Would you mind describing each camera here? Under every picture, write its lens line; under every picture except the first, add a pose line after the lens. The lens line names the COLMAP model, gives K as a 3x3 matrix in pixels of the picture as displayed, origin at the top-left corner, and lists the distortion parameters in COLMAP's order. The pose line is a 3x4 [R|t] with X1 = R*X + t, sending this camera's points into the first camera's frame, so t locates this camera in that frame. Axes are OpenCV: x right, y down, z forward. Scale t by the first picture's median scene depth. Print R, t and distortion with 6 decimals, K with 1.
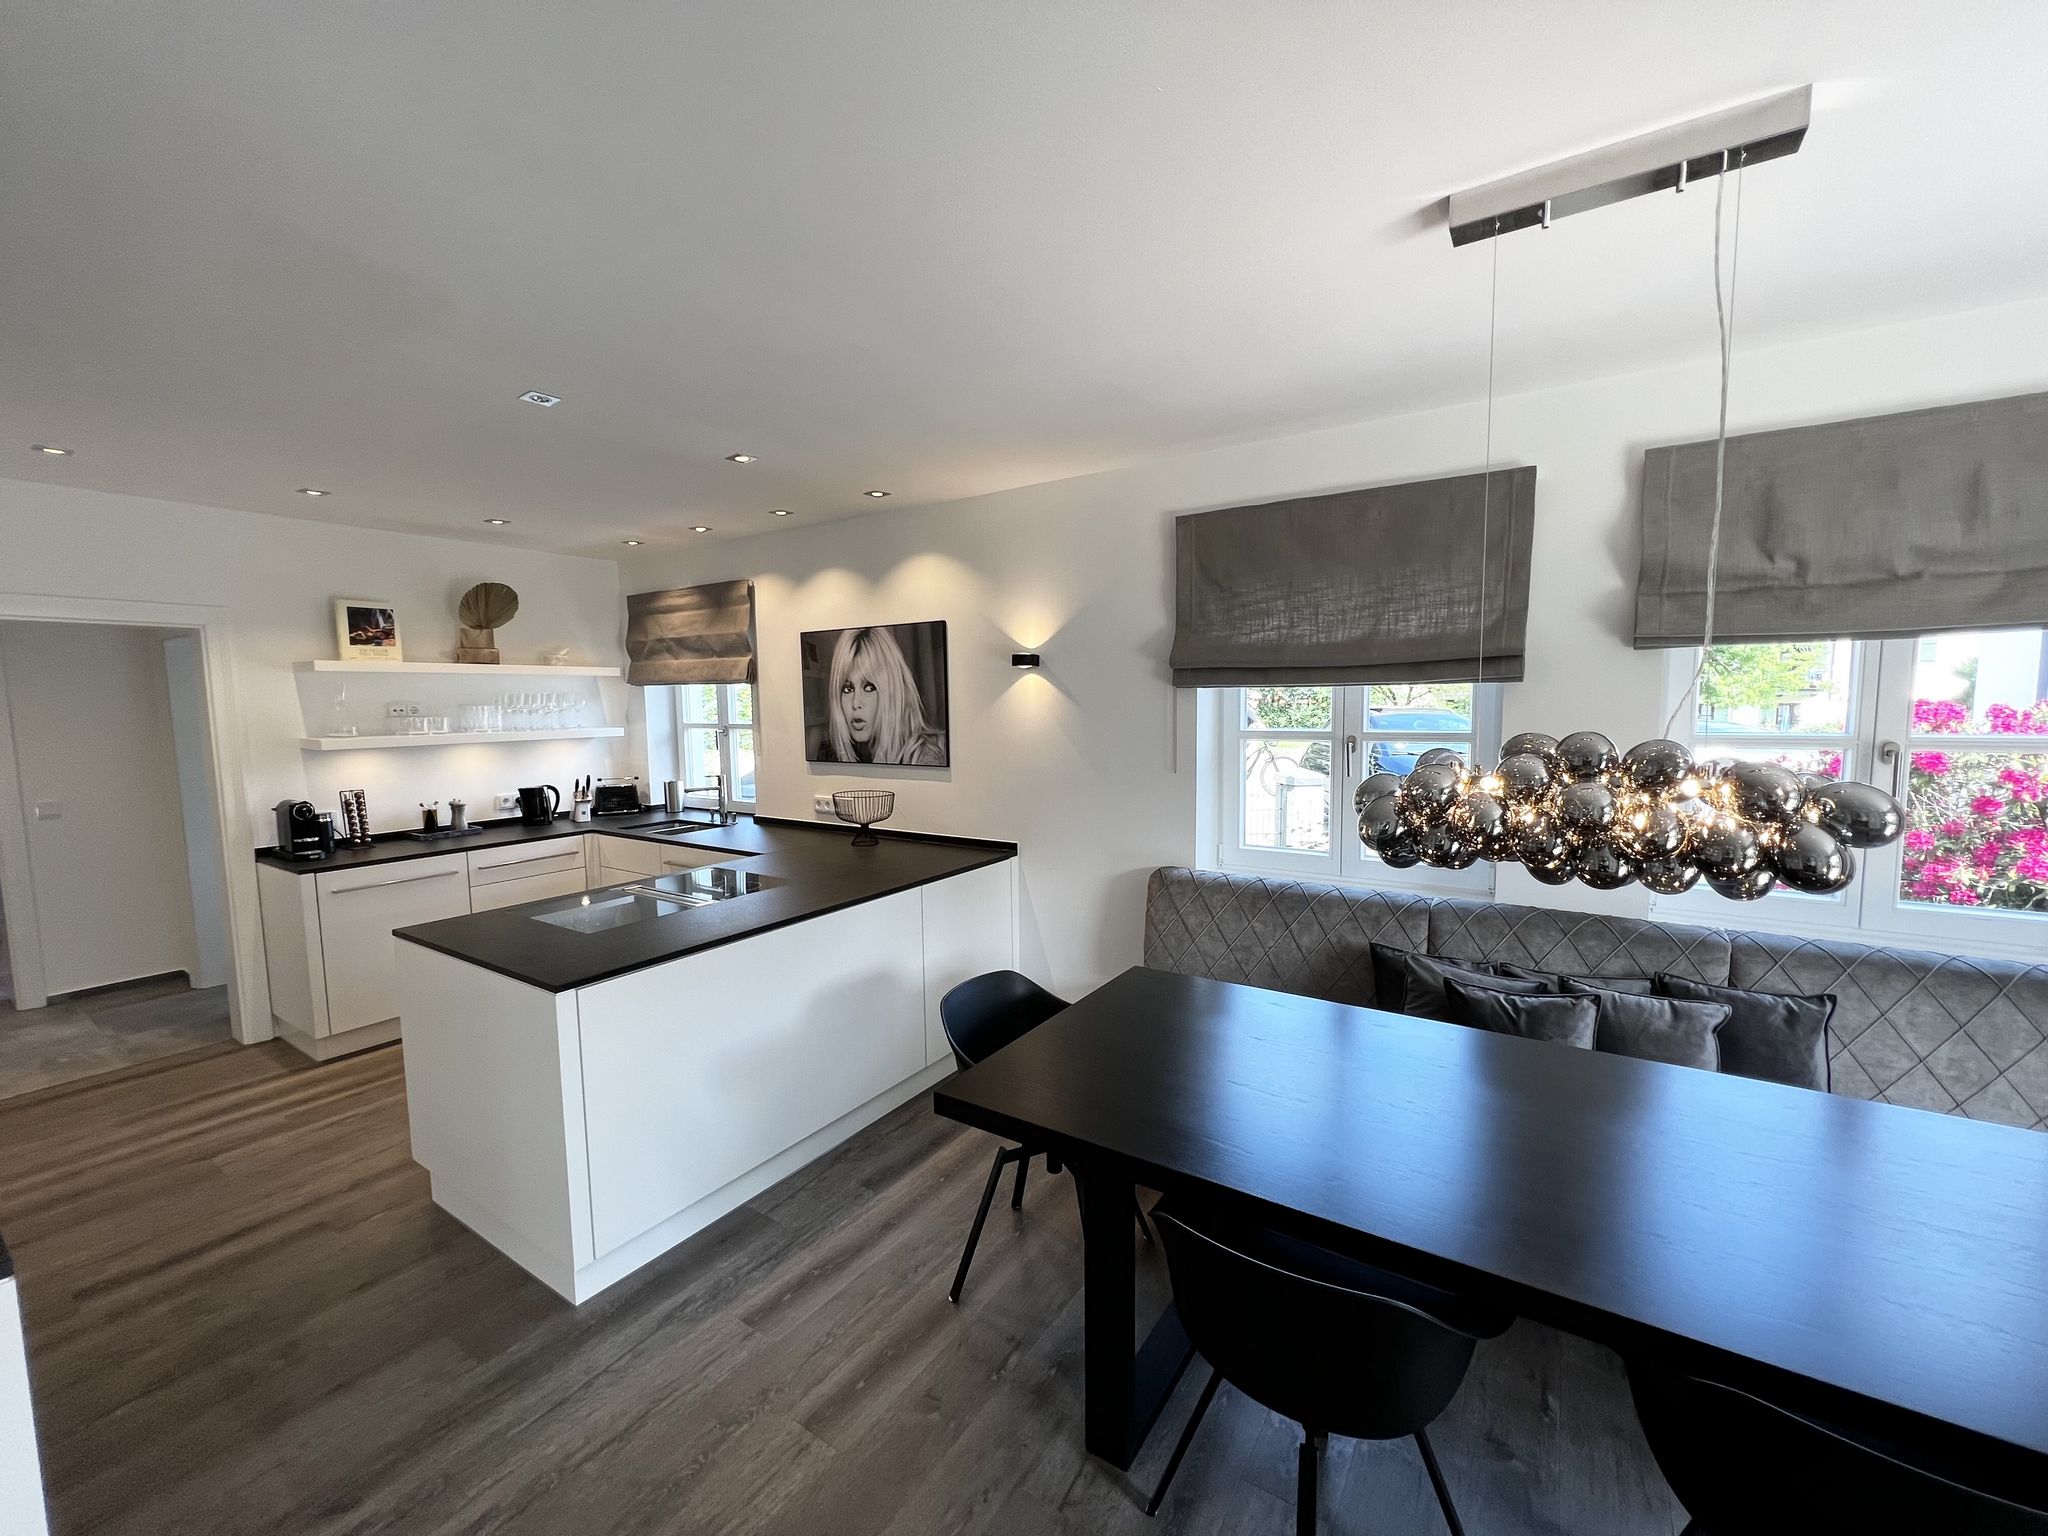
lens RADIAL K [[824.5, 0, 1029.5], [0, 824.5, 774.8], [0, 0, 1]] dist [-0.002811, 0.001635]
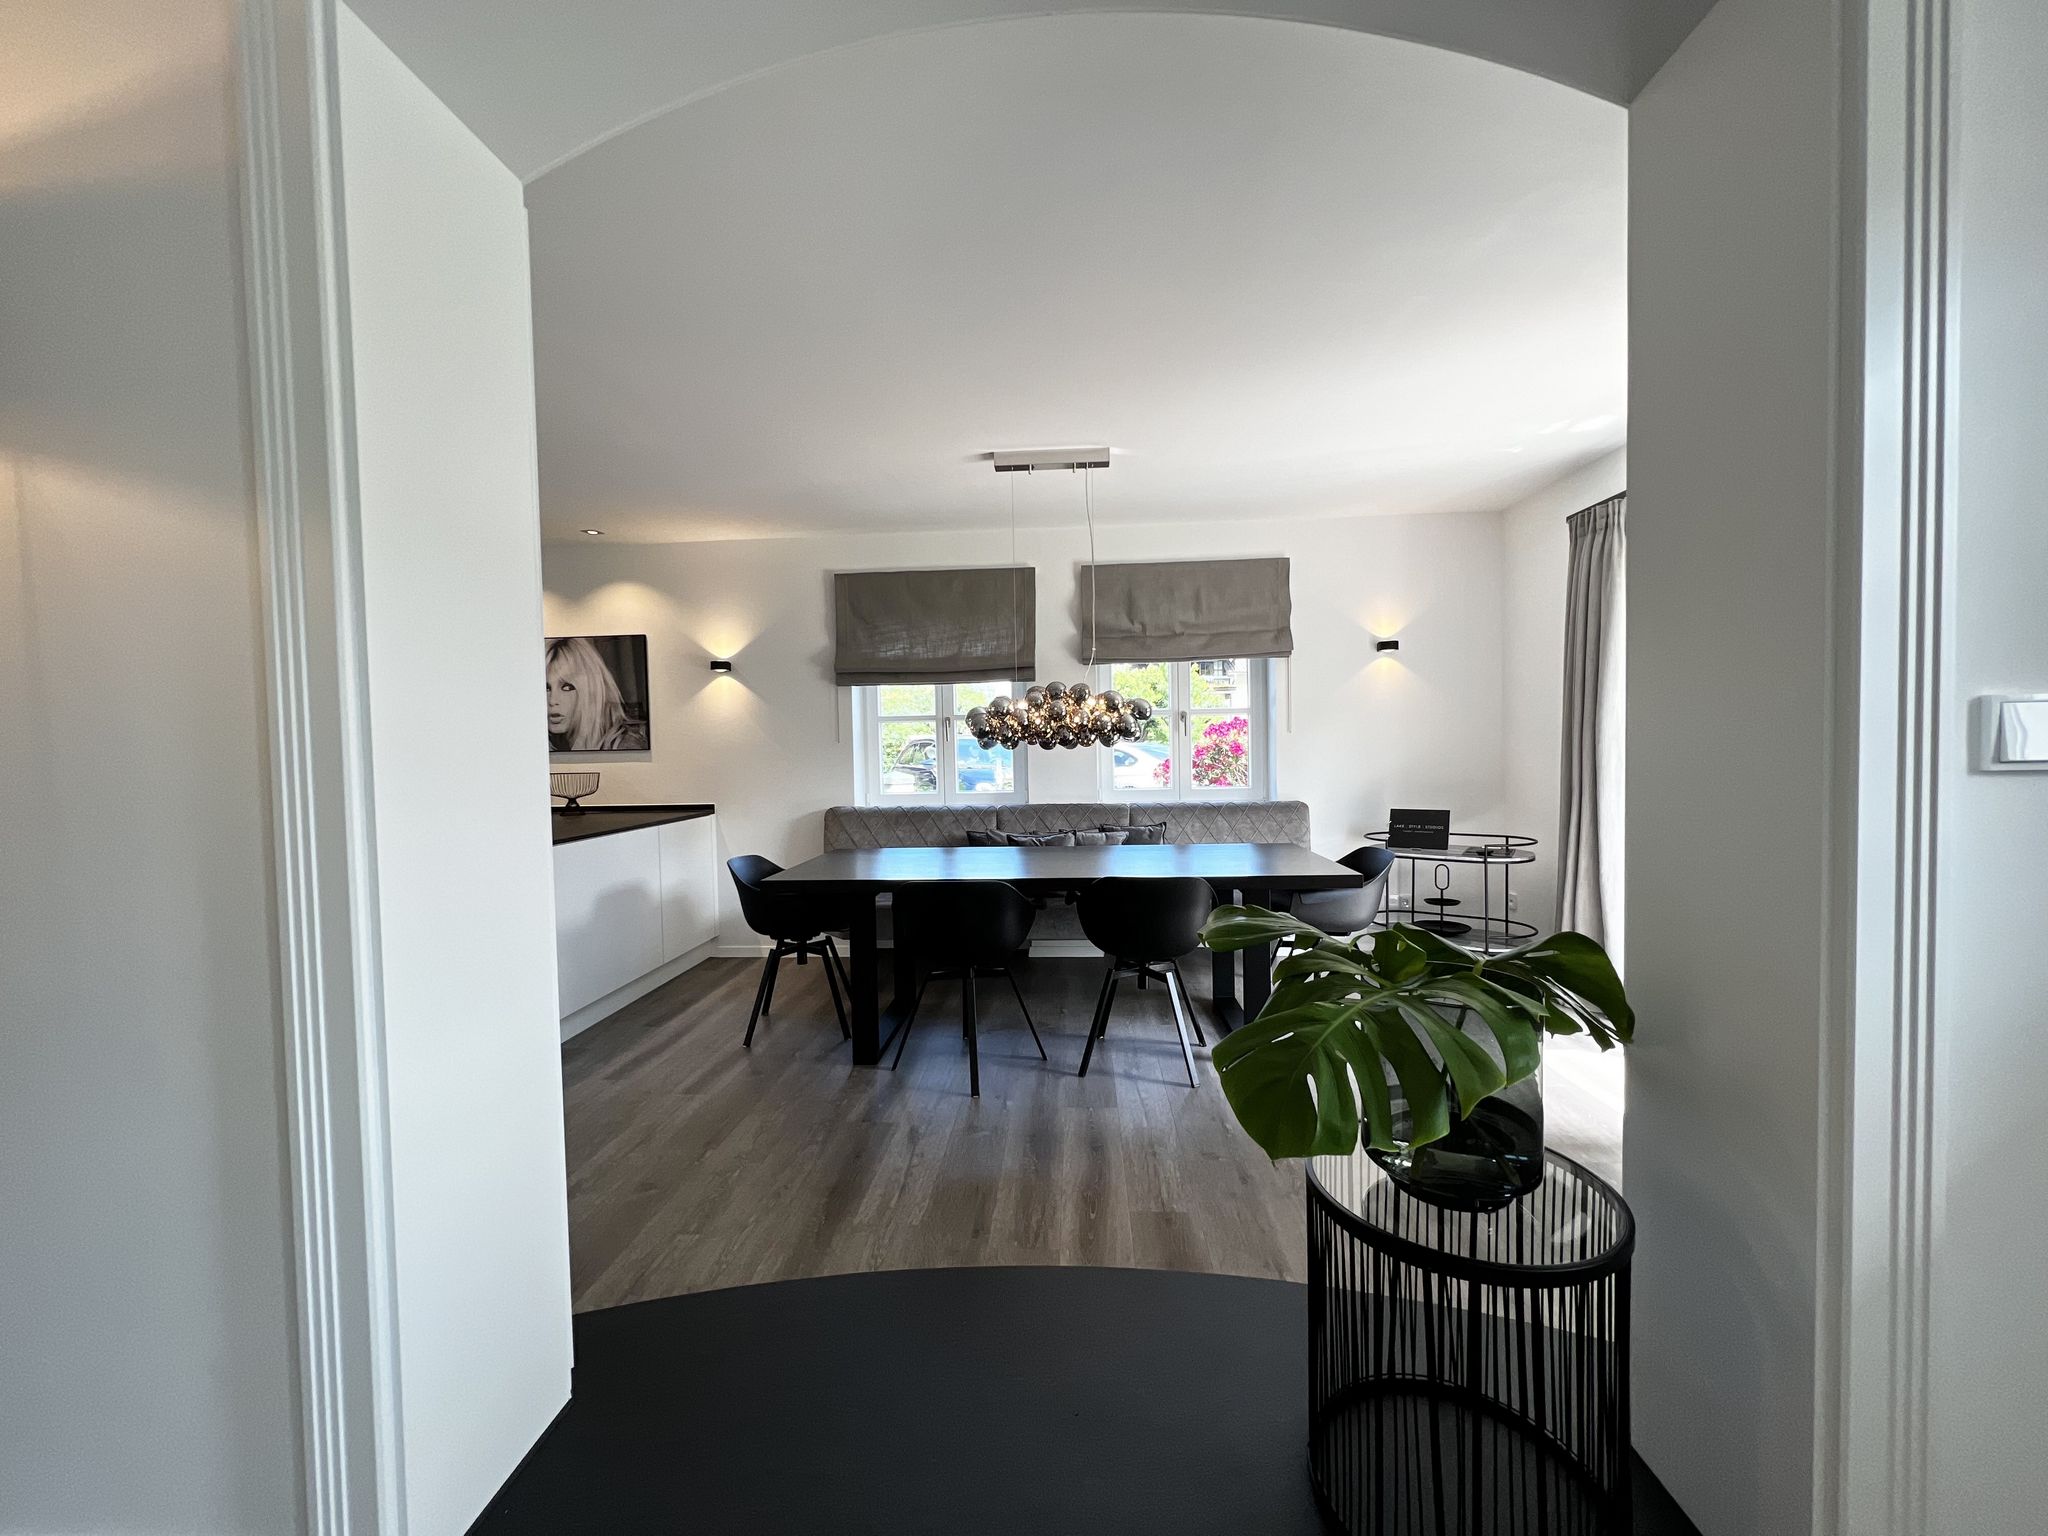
lens RADIAL K [[824.5, 0, 1032.6], [0, 824.5, 775.4], [0, 0, 1]] dist [-0.002811, 0.001635]
pose [[0.866146, -0.022787, 0.499271, -0.246463], [0.054861, 0.997258, -0.049658, 0.139004], [-0.496770, 0.070401, 0.865022, -0.428710]]
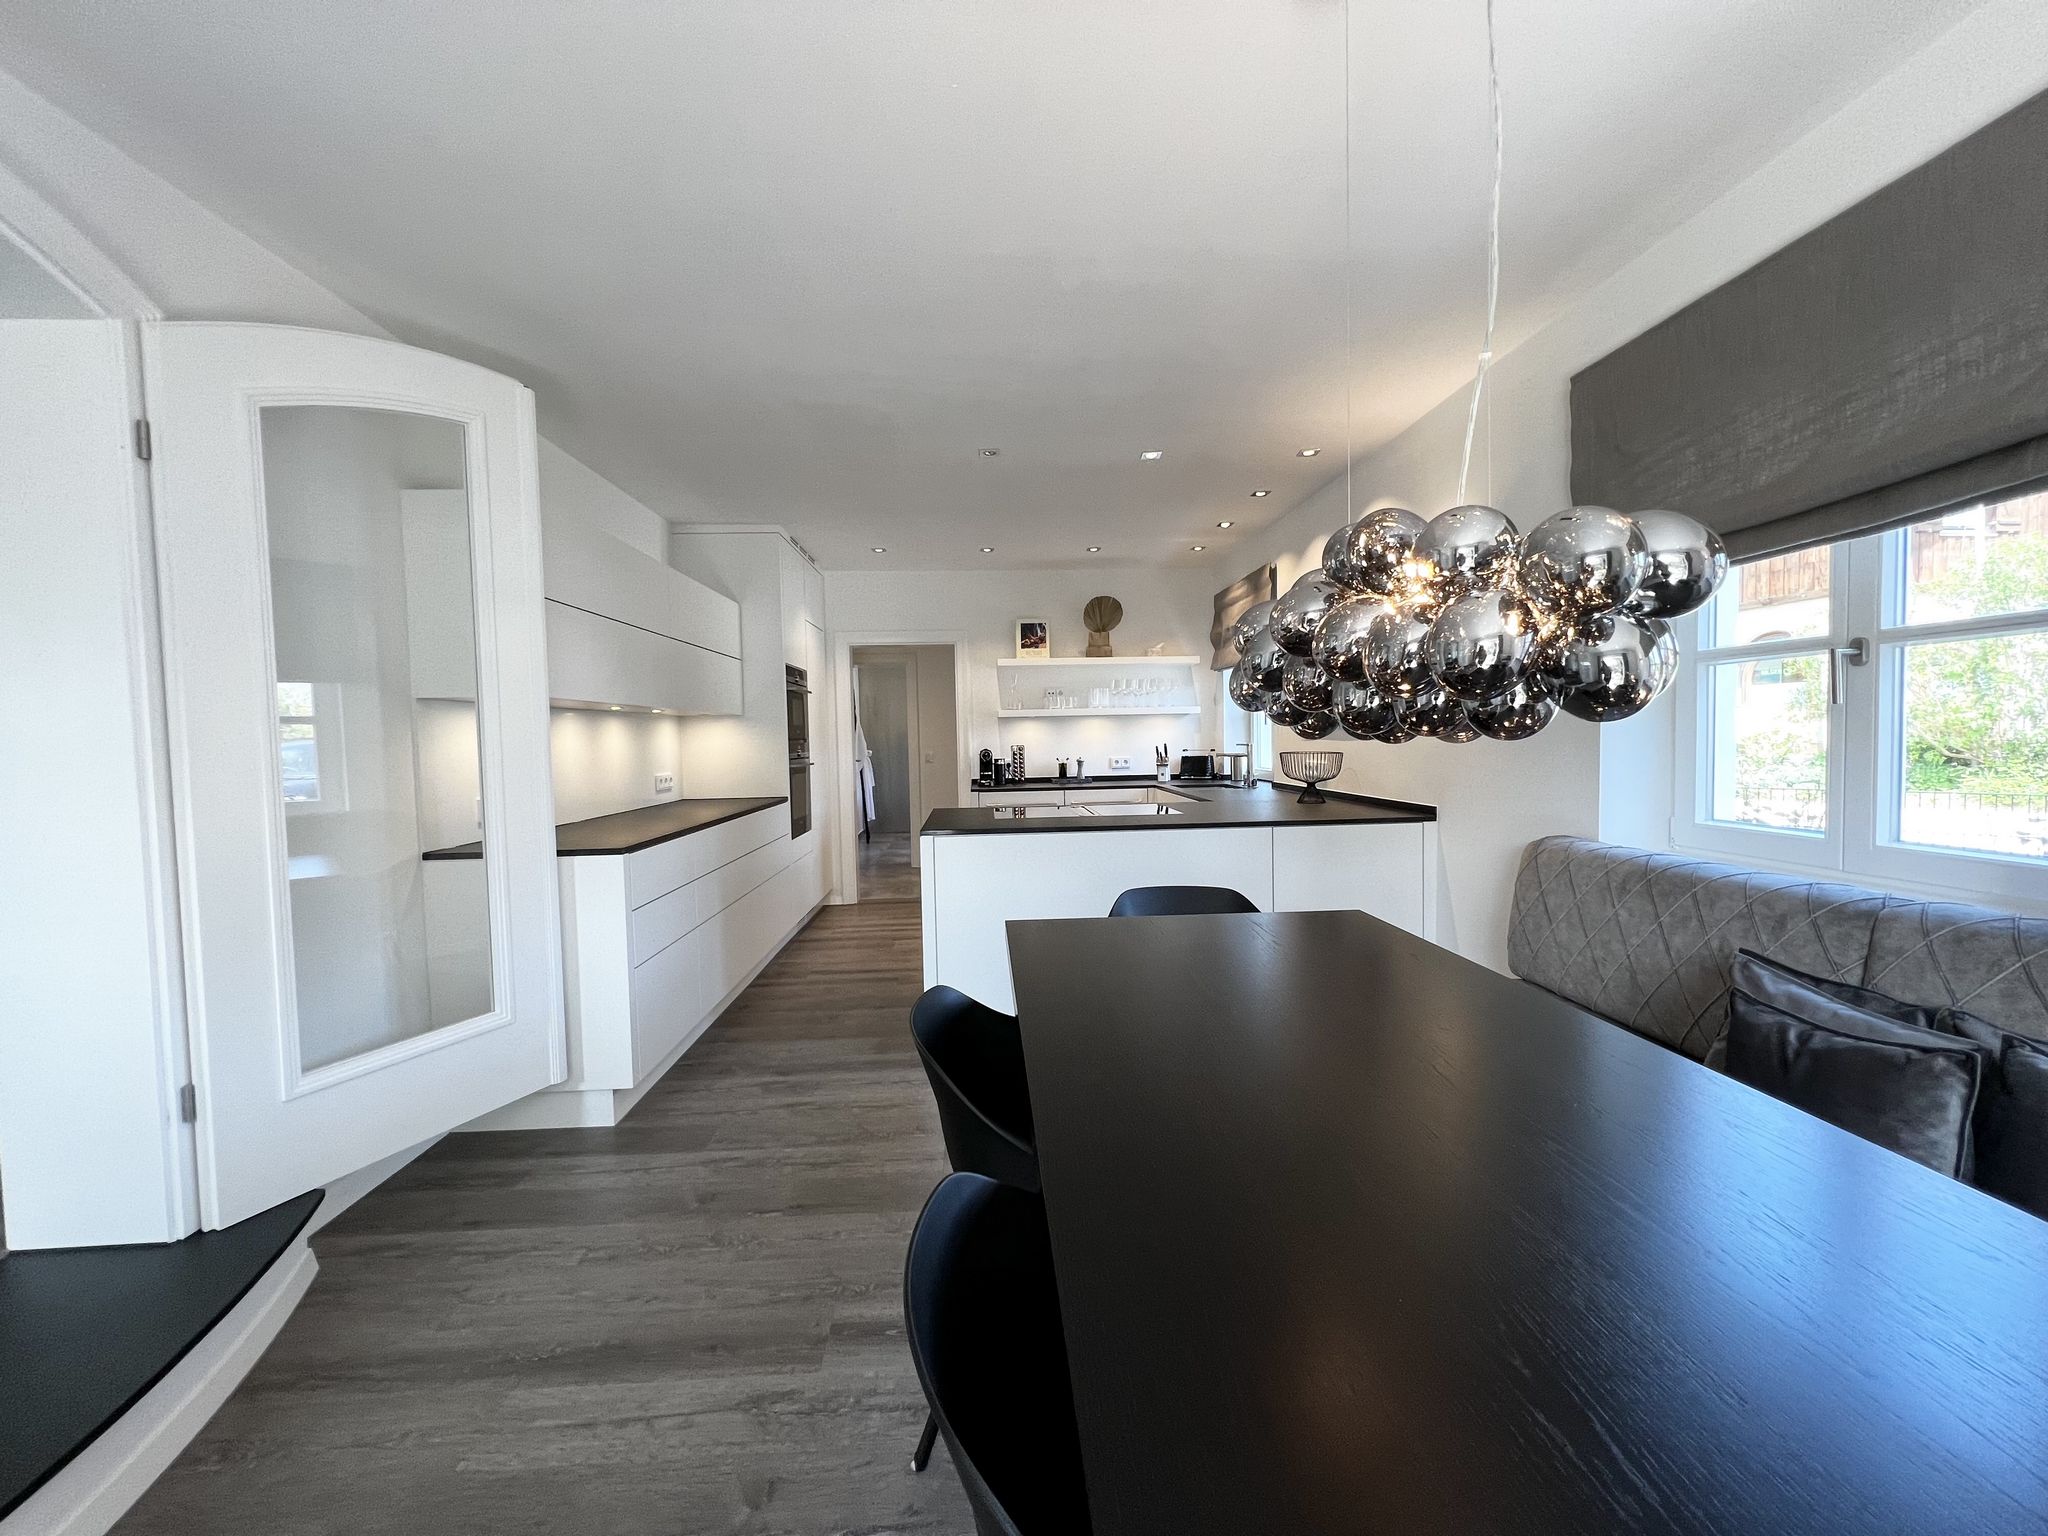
lens RADIAL K [[824.5, 0, 1022.7], [0, 824.5, 775.6], [0, 0, 1]] dist [-0.002811, 0.001635]
pose [[0.596219, 0.039745, -0.801837, 0.450844], [-0.062705, 0.998028, 0.002845, 0.079548], [0.800369, 0.048583, 0.597536, 0.130024]]
